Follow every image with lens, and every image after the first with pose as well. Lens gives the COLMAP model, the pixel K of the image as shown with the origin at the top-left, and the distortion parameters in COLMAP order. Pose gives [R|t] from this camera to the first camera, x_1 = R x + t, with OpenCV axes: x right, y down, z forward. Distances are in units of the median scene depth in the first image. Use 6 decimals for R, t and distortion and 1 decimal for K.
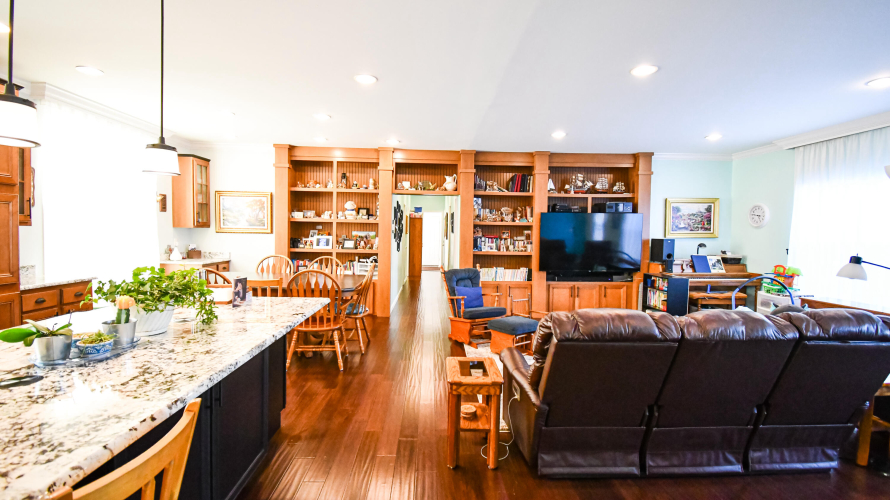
lens RADIAL K [[395.6, 0, 441.0], [0, 395.6, 249.9], [0, 0, 1]] dist [-0.002818, -0.008280]
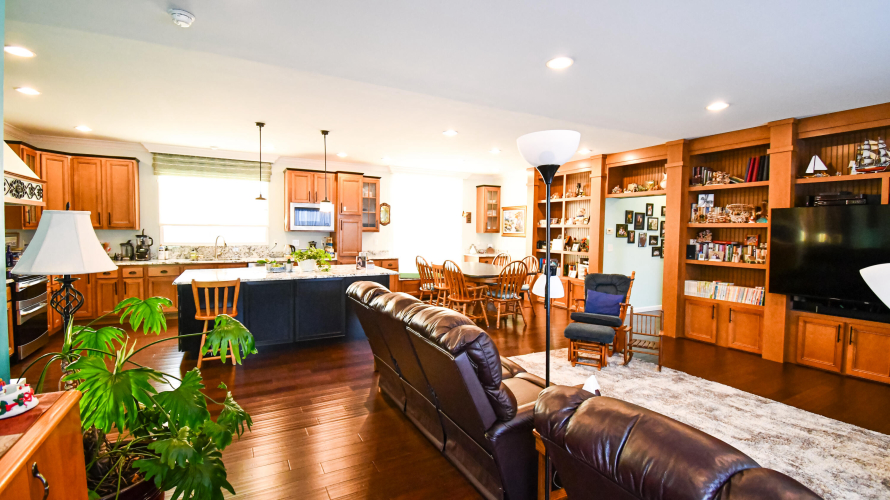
lens RADIAL K [[395.6, 0, 446.7], [0, 395.6, 248.6], [0, 0, 1]] dist [-0.002818, -0.008280]
pose [[0.447661, 0.029393, -0.893720, 0.619978], [-0.045960, 0.998895, 0.009831, -0.004768], [0.893021, 0.036674, 0.448517, 0.182757]]
